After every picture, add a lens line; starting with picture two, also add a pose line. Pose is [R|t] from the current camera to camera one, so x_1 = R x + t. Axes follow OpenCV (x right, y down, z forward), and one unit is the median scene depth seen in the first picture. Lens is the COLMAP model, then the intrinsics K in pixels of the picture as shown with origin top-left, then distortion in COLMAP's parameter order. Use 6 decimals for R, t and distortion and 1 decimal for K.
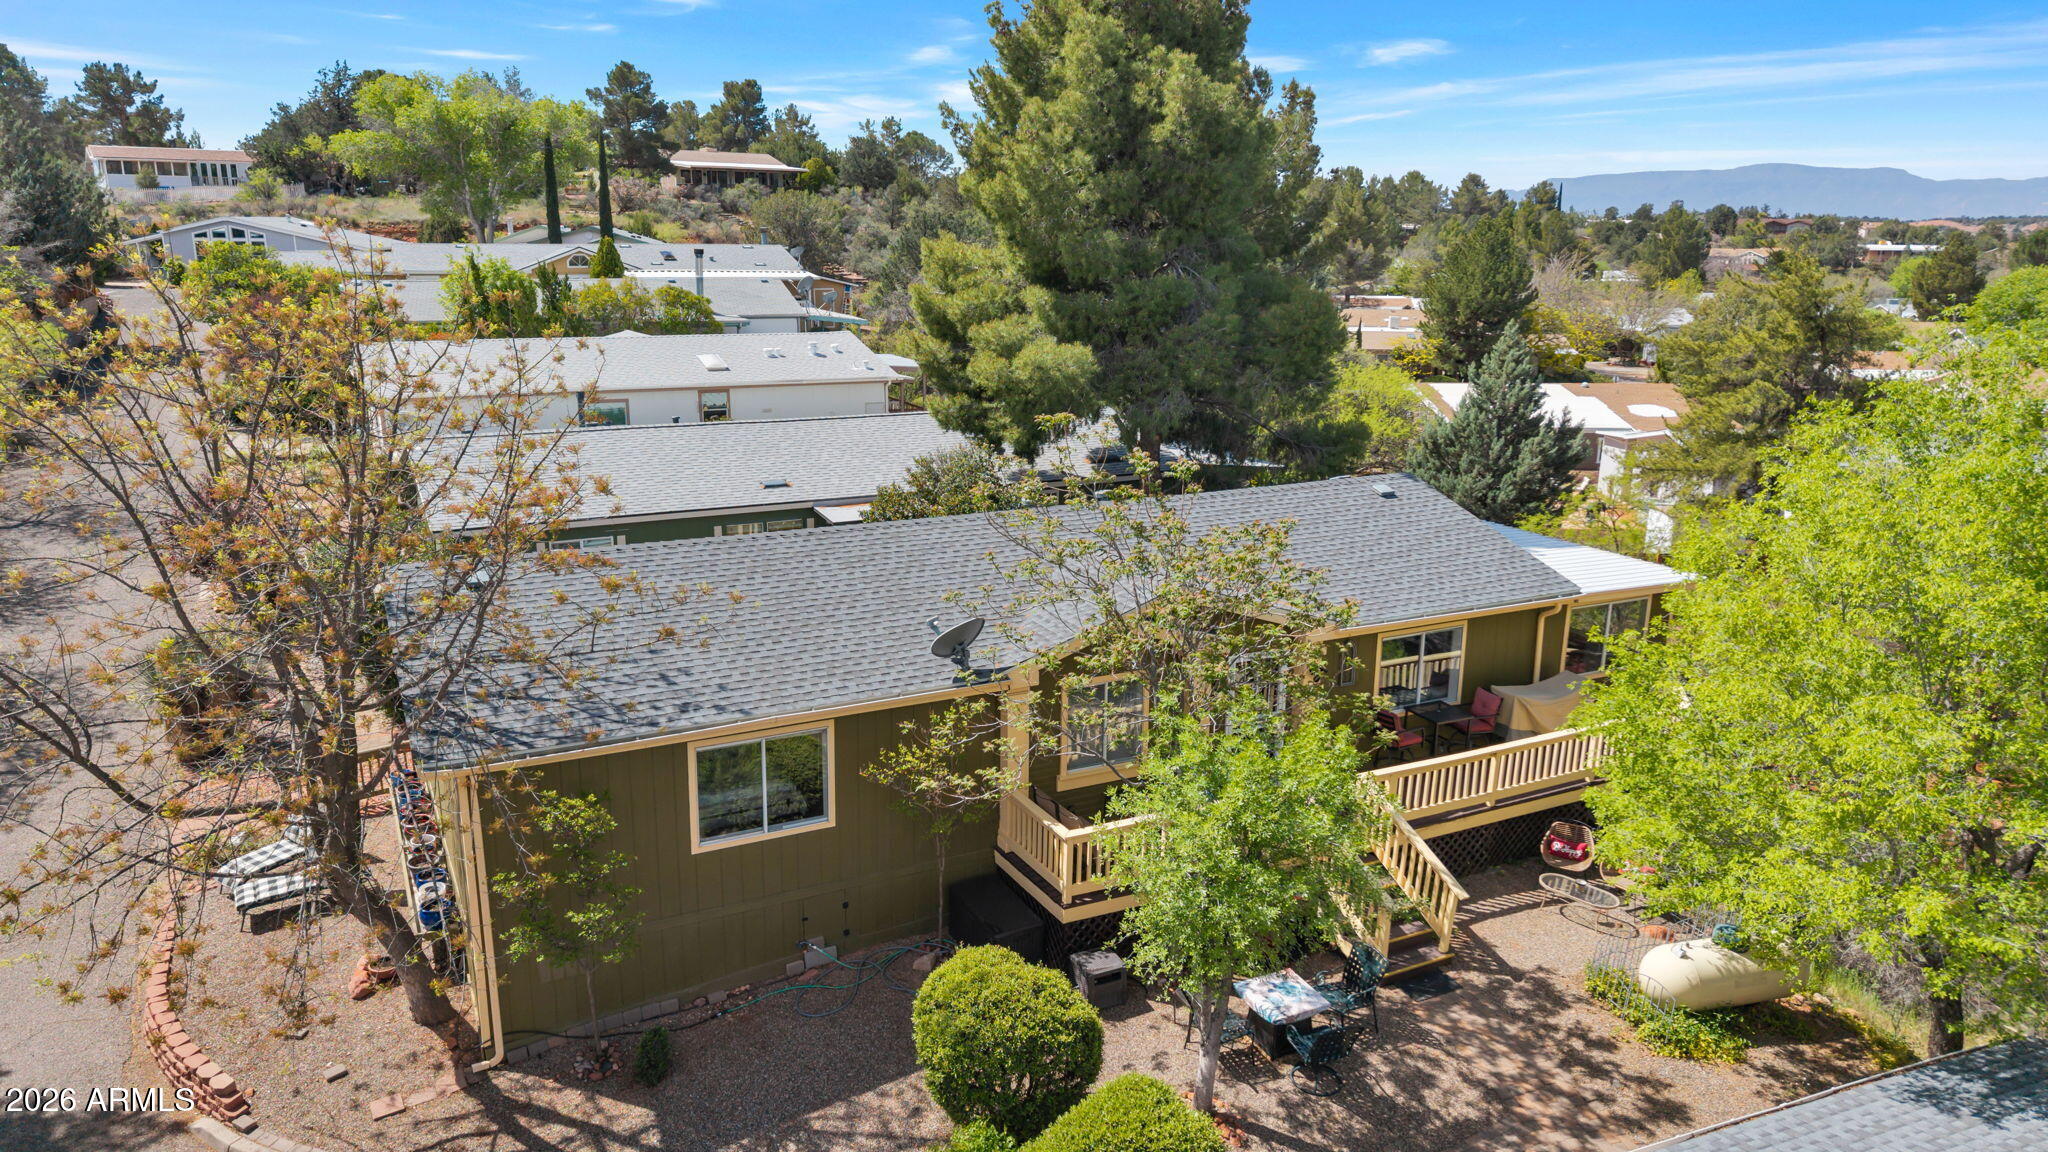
lens RADIAL K [[1345.5, 0, 1024.0], [0, 1345.5, 576.0], [0, 0, 1]] dist [0.006109, 0.001247]
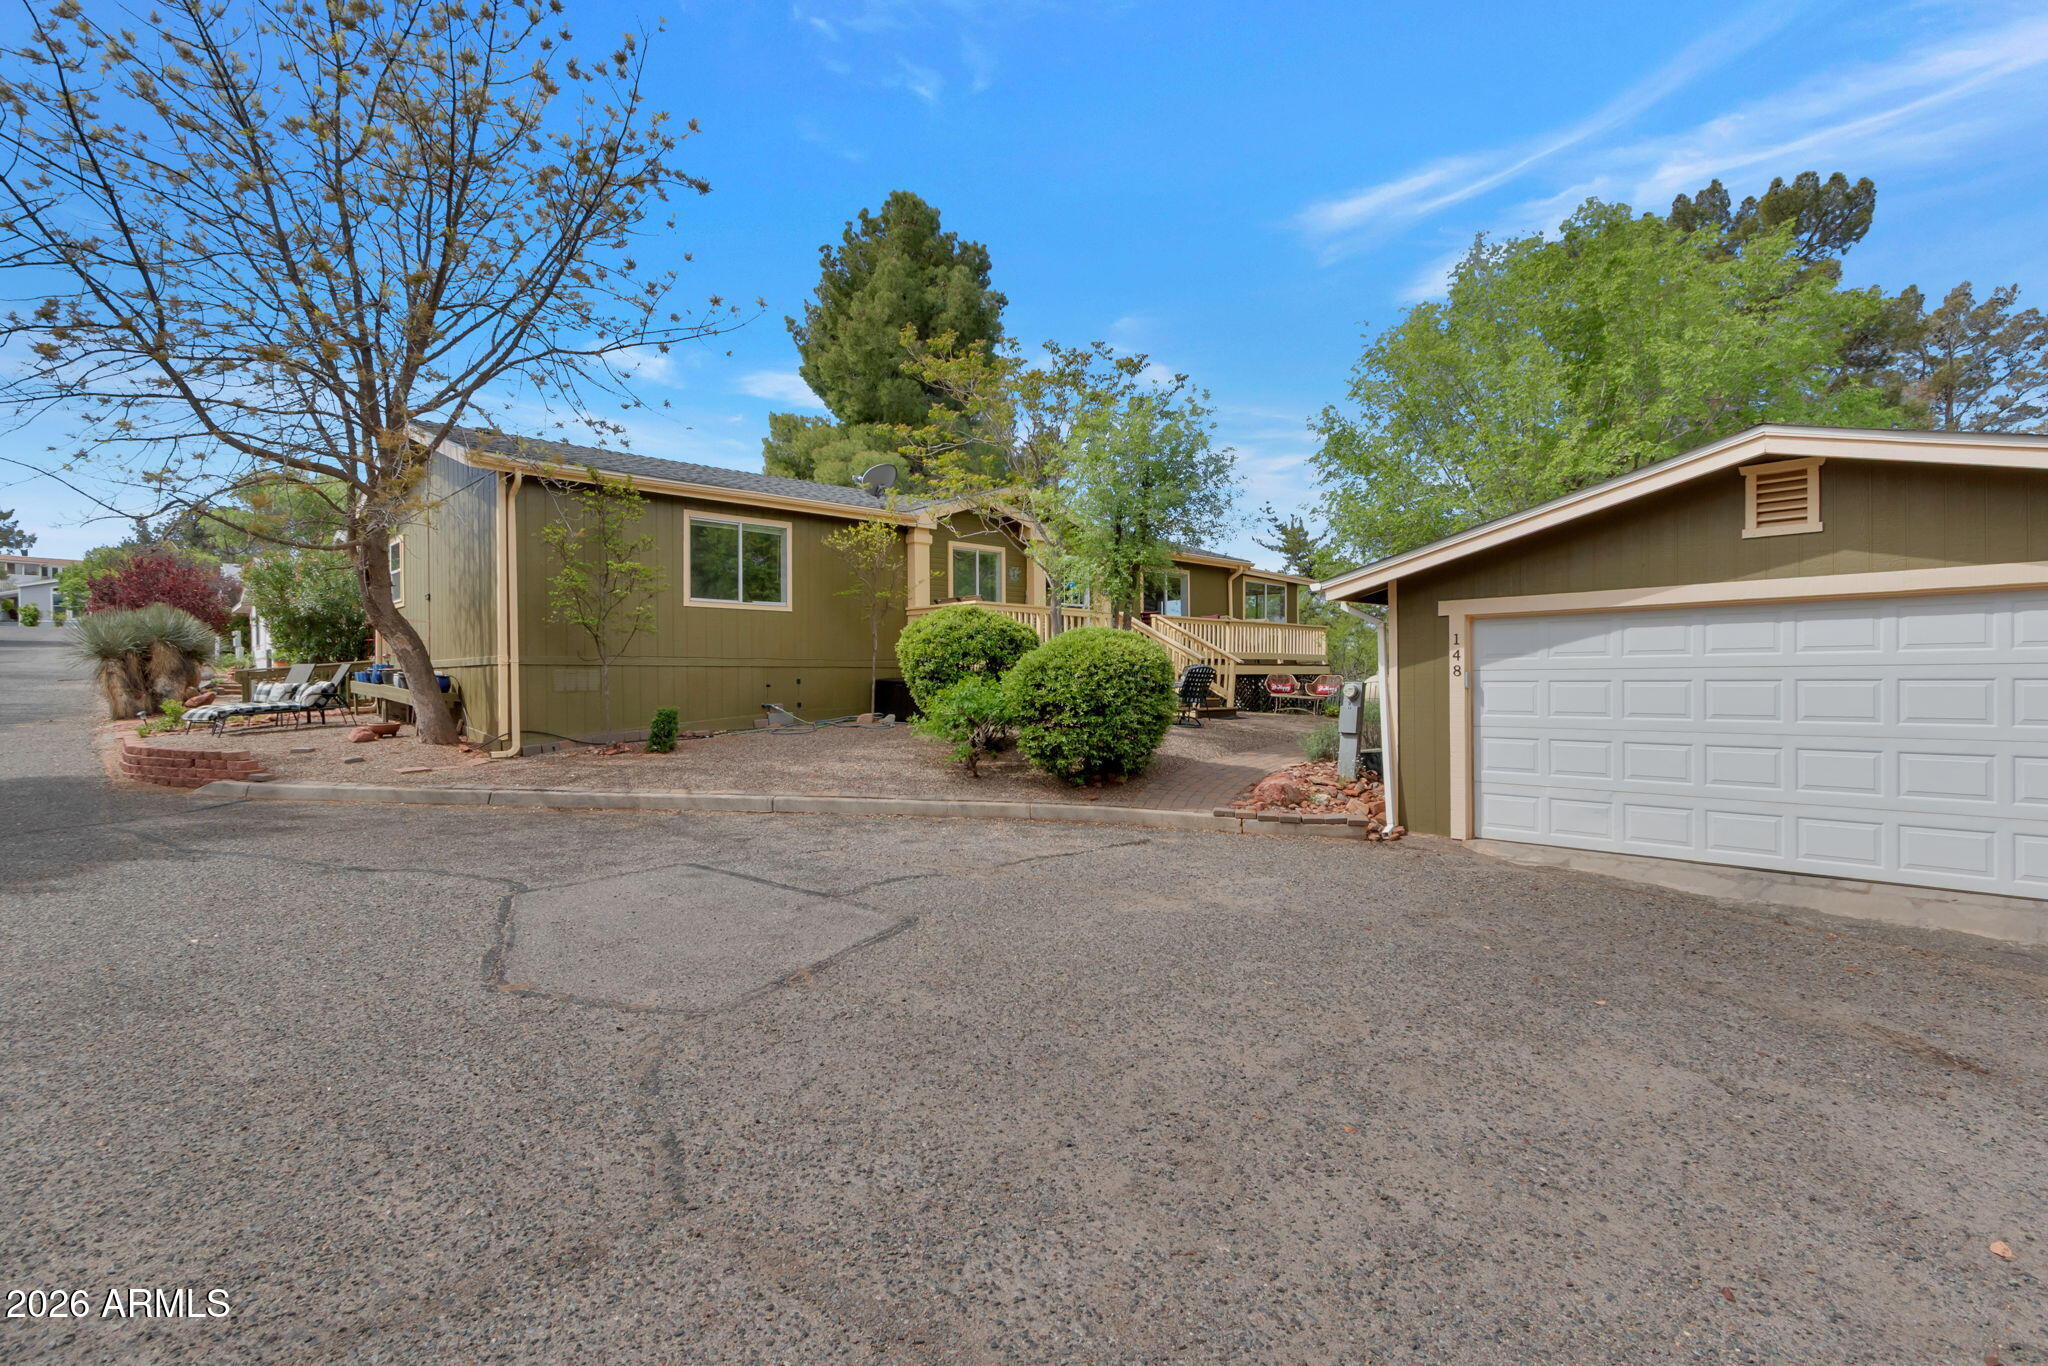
lens RADIAL K [[946.9, 0, 1024.0], [0, 946.9, 683.0], [0, 0, 1]] dist [0.013127, -0.009341]
pose [[0.959539, -0.023751, 0.280571, -0.180366], [0.091131, 0.969001, -0.229634, 0.473623], [-0.266419, 0.245912, 0.931959, 0.109801]]
